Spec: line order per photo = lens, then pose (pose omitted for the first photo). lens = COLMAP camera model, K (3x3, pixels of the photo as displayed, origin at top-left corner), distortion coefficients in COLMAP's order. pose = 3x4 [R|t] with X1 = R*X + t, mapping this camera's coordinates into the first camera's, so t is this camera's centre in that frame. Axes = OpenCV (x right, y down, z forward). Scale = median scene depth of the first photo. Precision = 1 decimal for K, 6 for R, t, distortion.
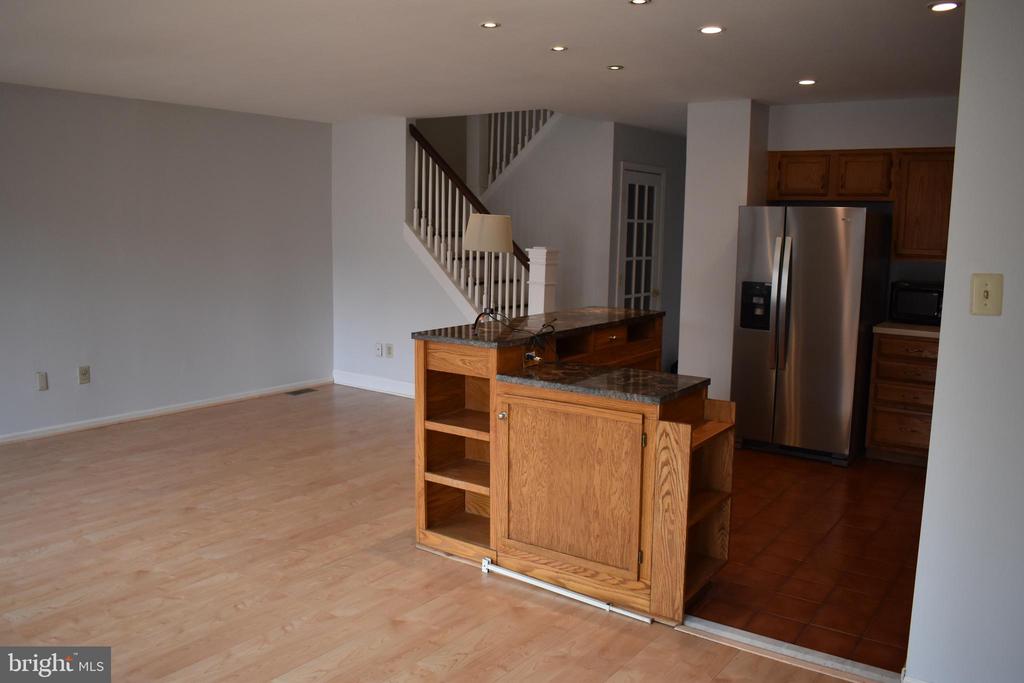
lens RADIAL K [[785.1, 0, 512.0], [0, 785.1, 341.5], [0, 0, 1]] dist [-0.093596, 0.001650]
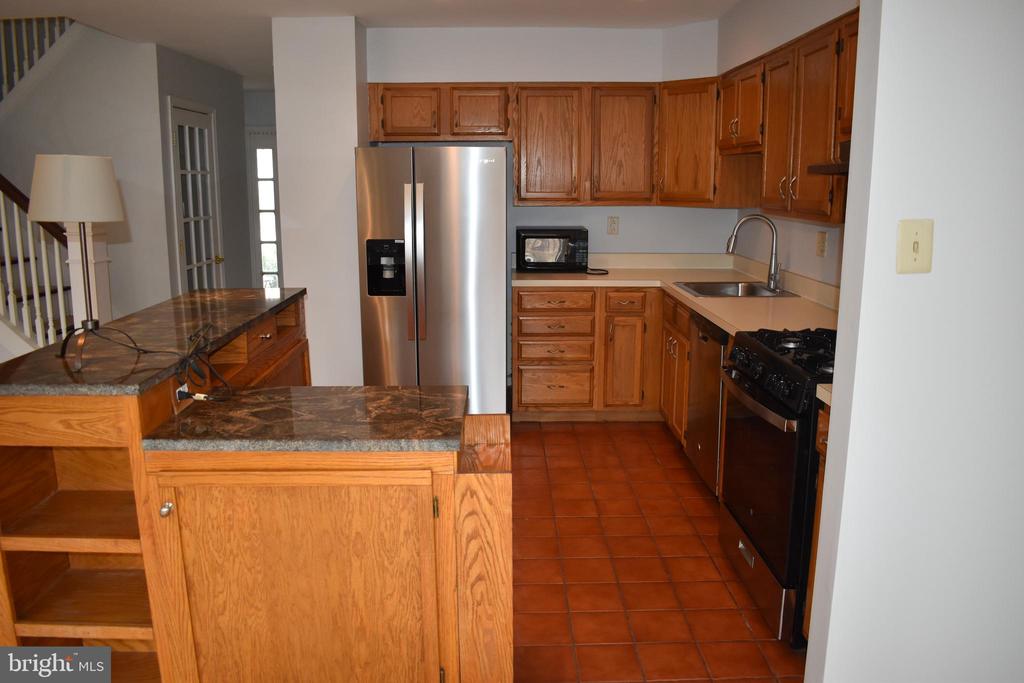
lens RADIAL K [[785.1, 0, 512.0], [0, 785.1, 341.5], [0, 0, 1]] dist [-0.093596, 0.001650]
pose [[0.811695, -0.132864, 0.568769, -0.108784], [0.098682, 0.990980, 0.090663, -0.051950], [-0.575685, -0.017463, 0.817485, 0.400233]]
